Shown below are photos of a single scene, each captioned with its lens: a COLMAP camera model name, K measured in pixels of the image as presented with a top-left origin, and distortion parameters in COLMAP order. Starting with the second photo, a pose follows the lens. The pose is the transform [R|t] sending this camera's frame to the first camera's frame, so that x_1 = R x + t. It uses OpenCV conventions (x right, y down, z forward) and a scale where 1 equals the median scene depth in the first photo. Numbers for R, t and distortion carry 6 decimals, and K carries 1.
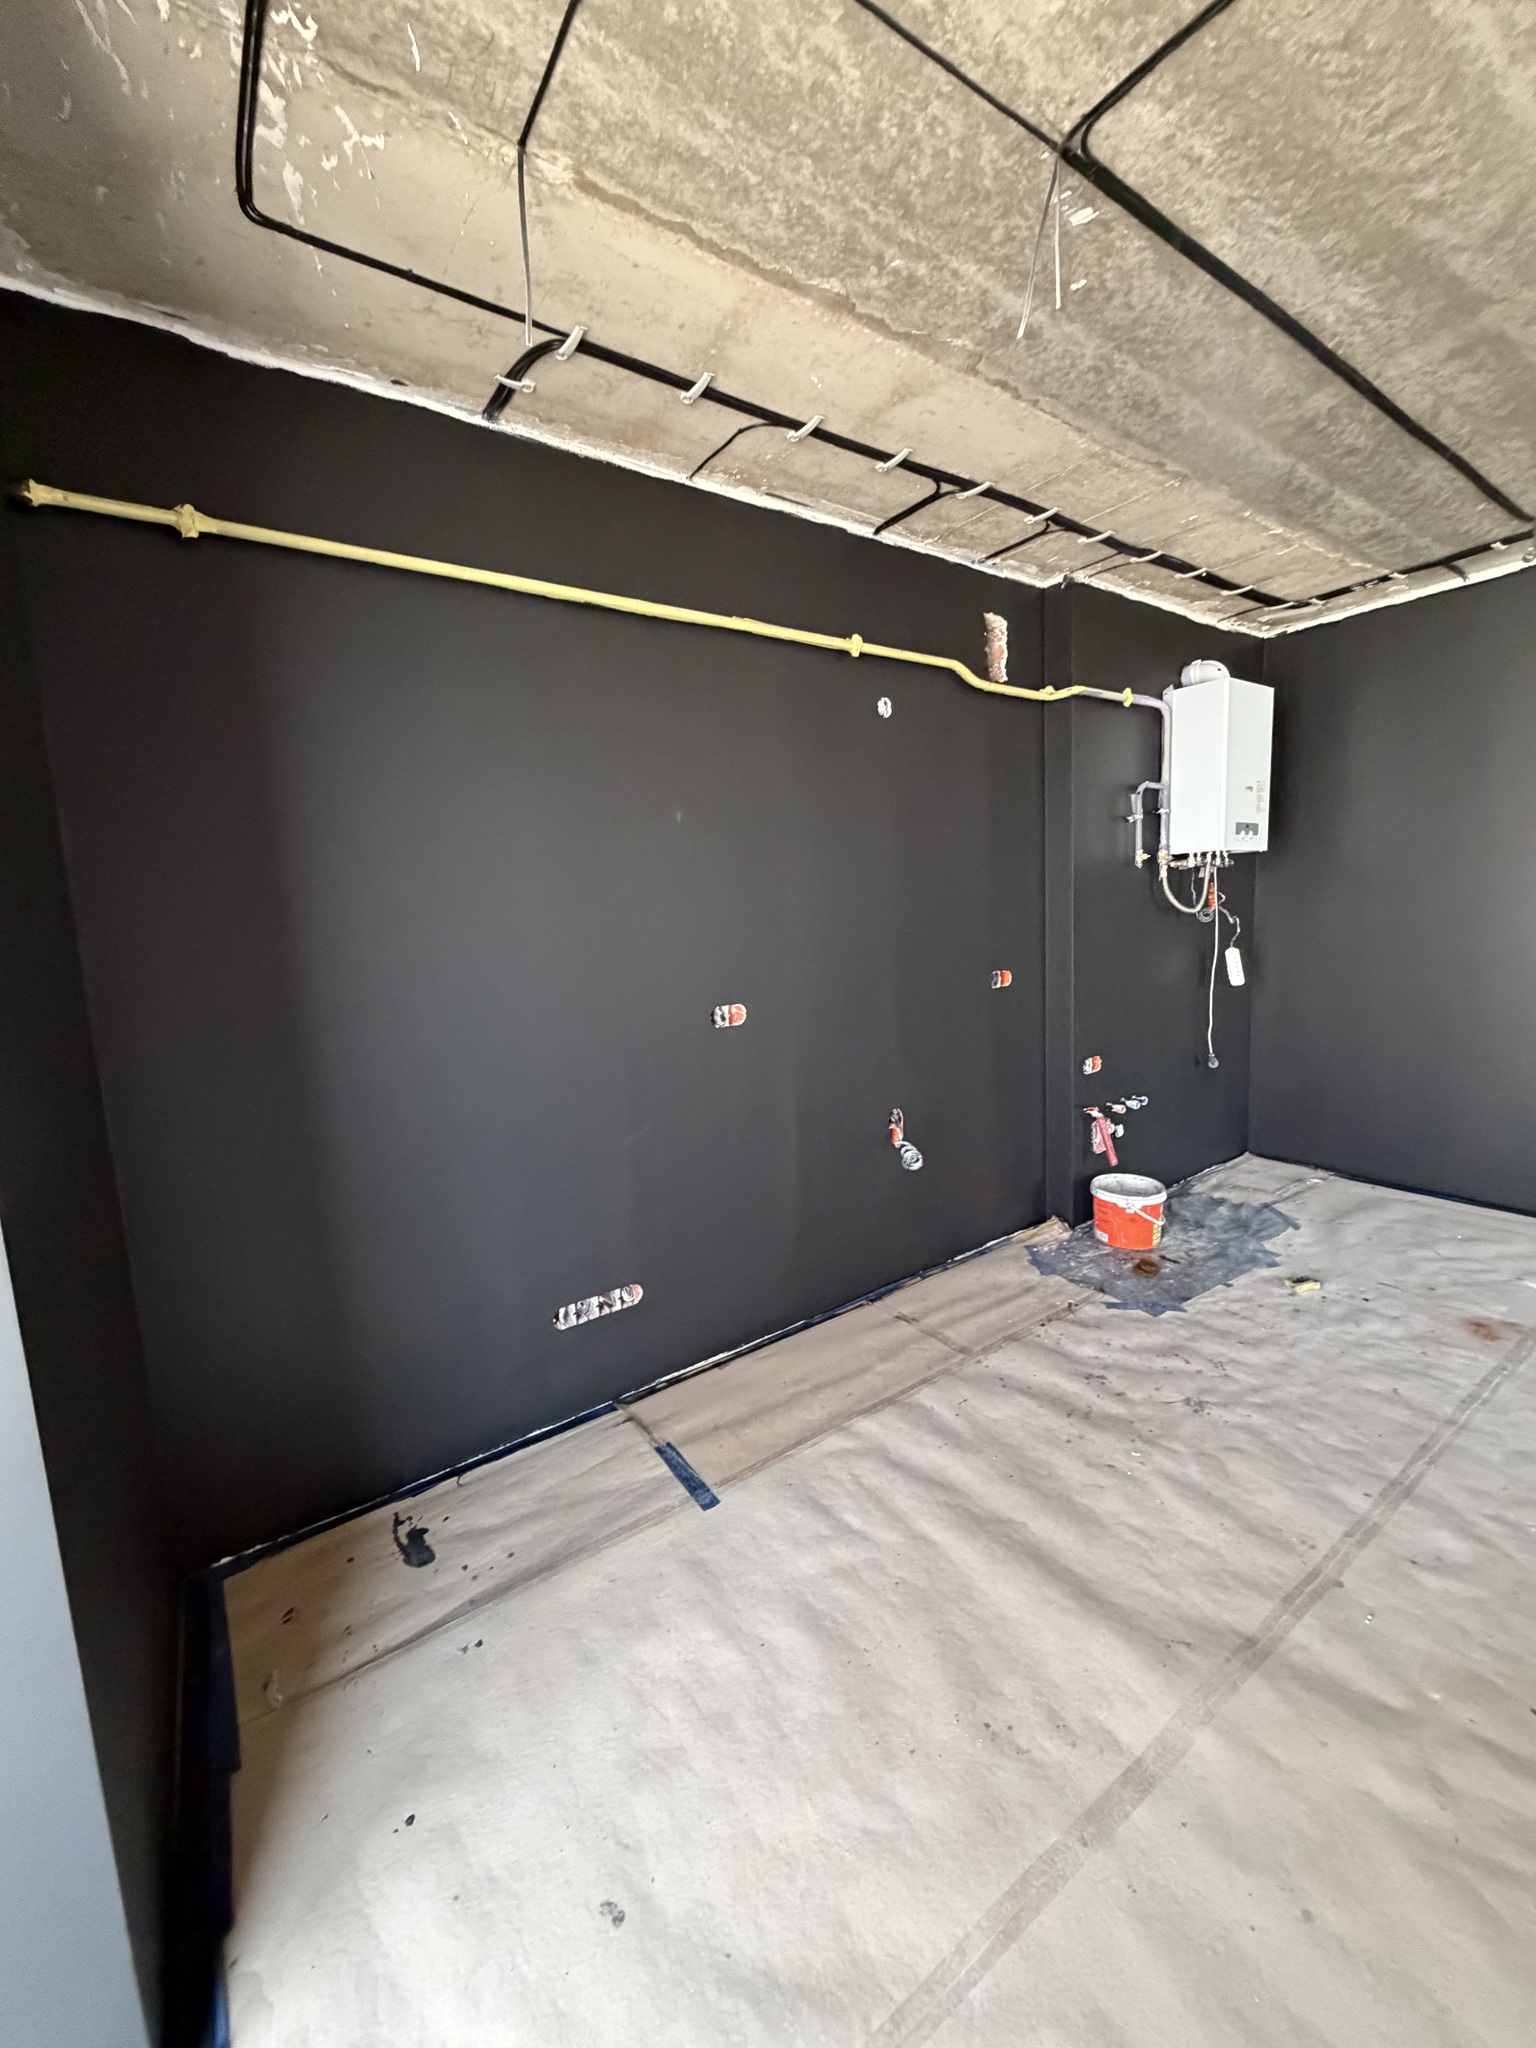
lens RADIAL K [[814.1, 0, 764.0], [0, 814.1, 1019.9], [0, 0, 1]] dist [0.001141, -0.000297]
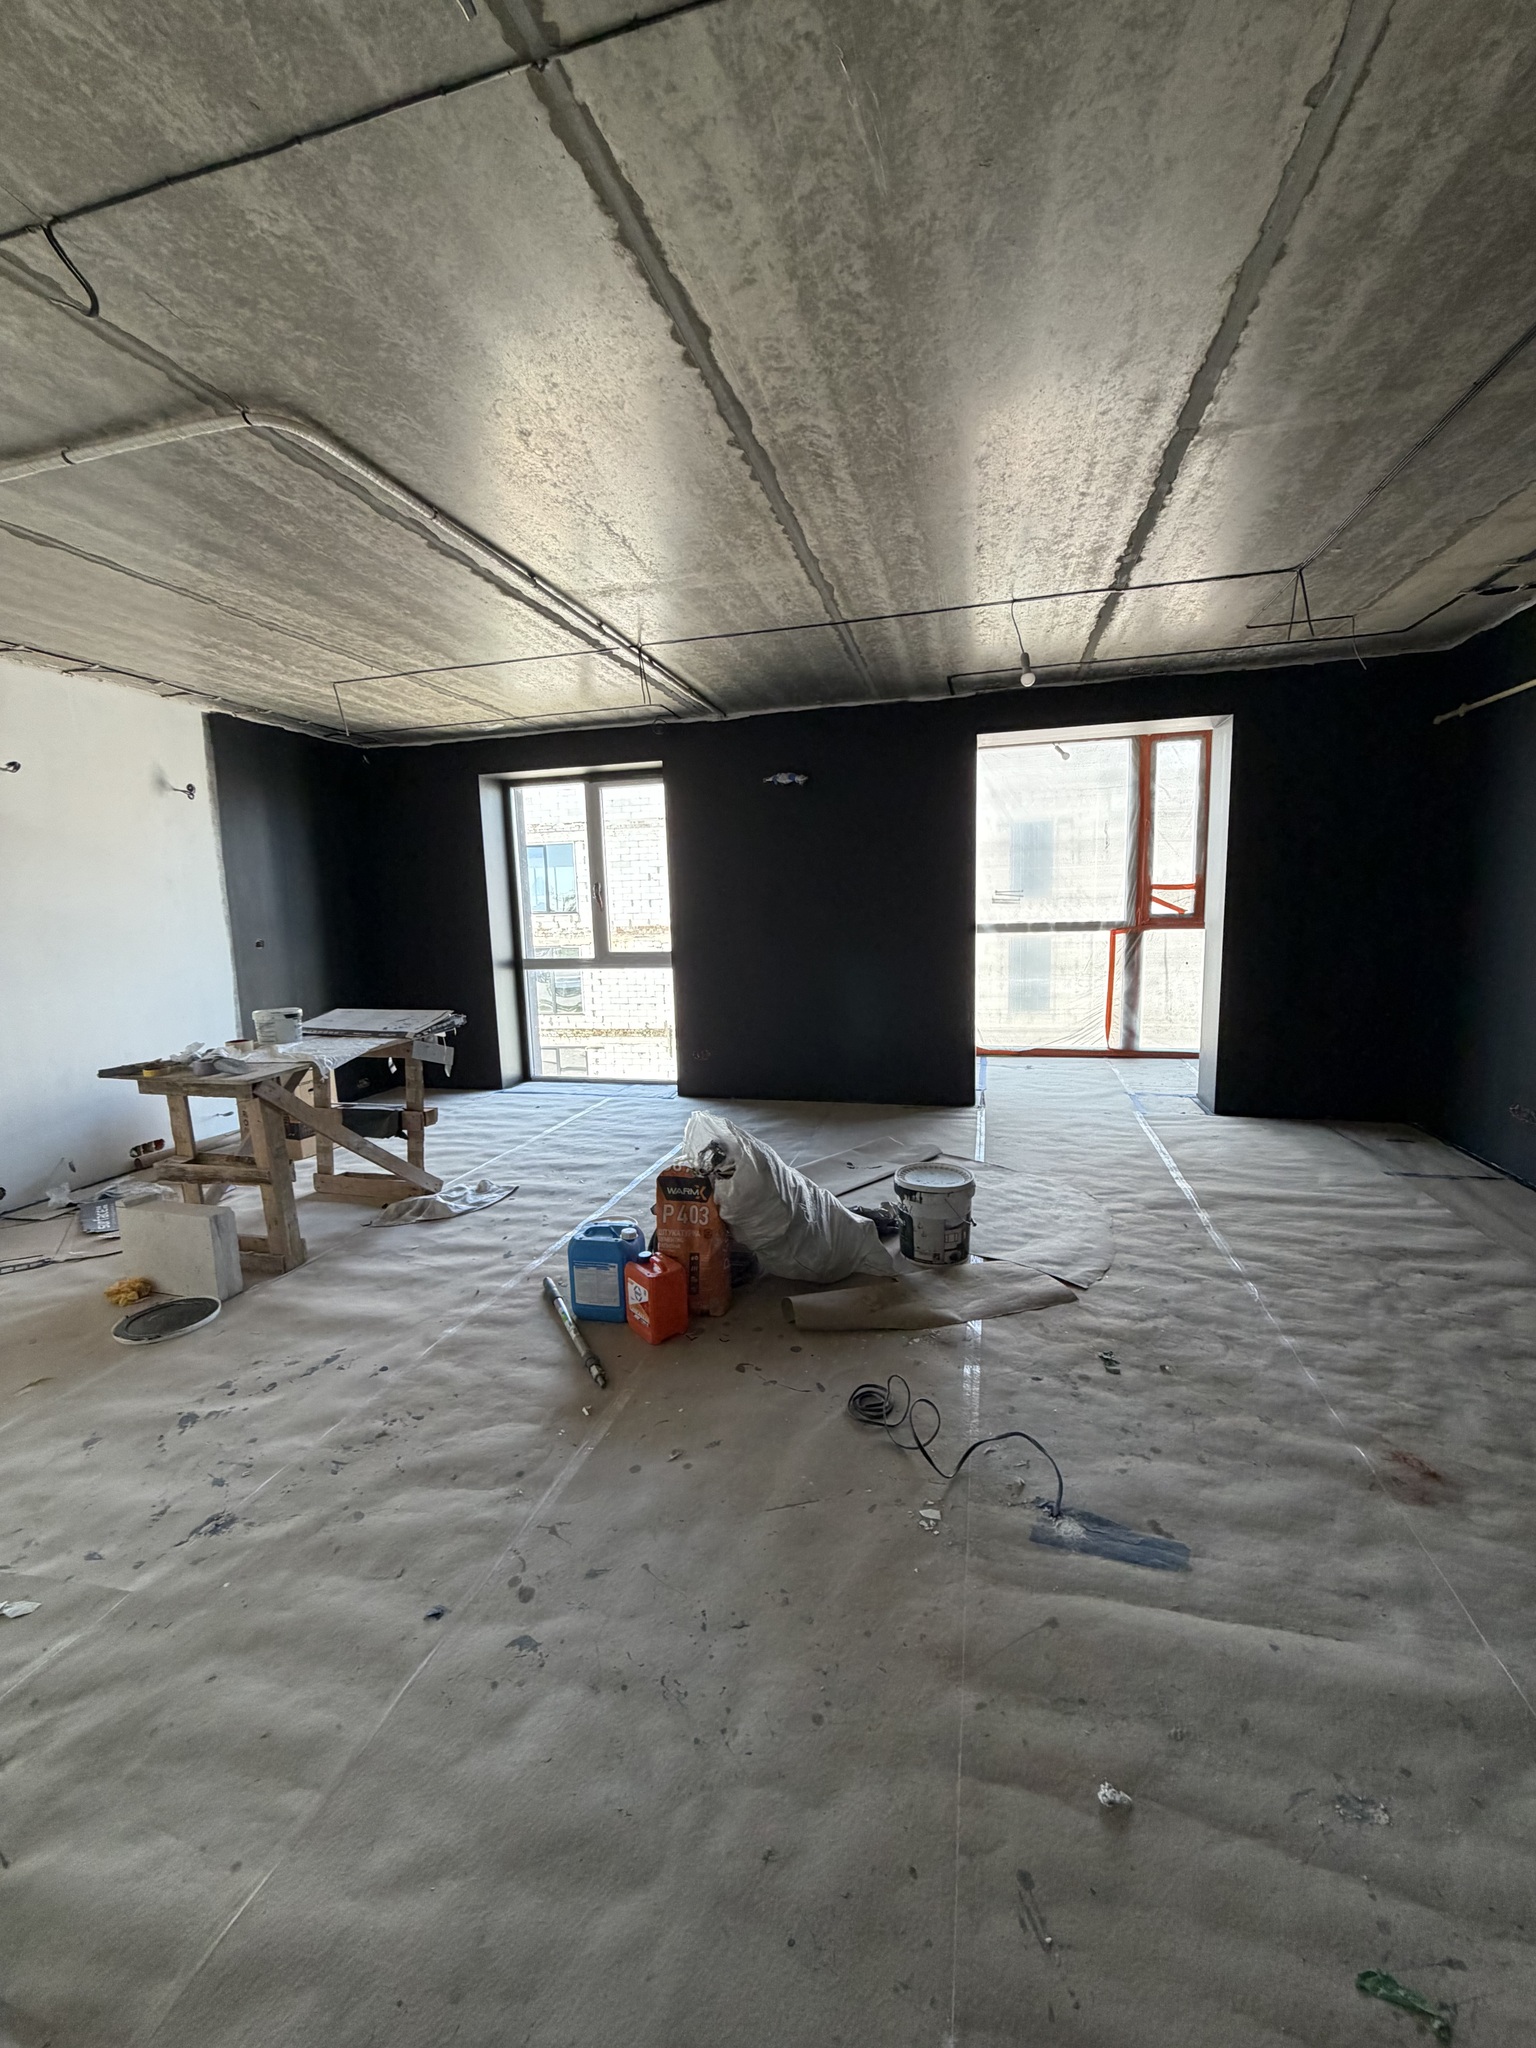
lens RADIAL K [[814.1, 0, 770.1], [0, 814.1, 1021.8], [0, 0, 1]] dist [0.001141, -0.000297]
pose [[-0.761608, 0.154279, -0.629405, 2.261442], [-0.033362, 0.960625, 0.275837, -0.248849], [0.647179, 0.231078, -0.726473, 1.387532]]
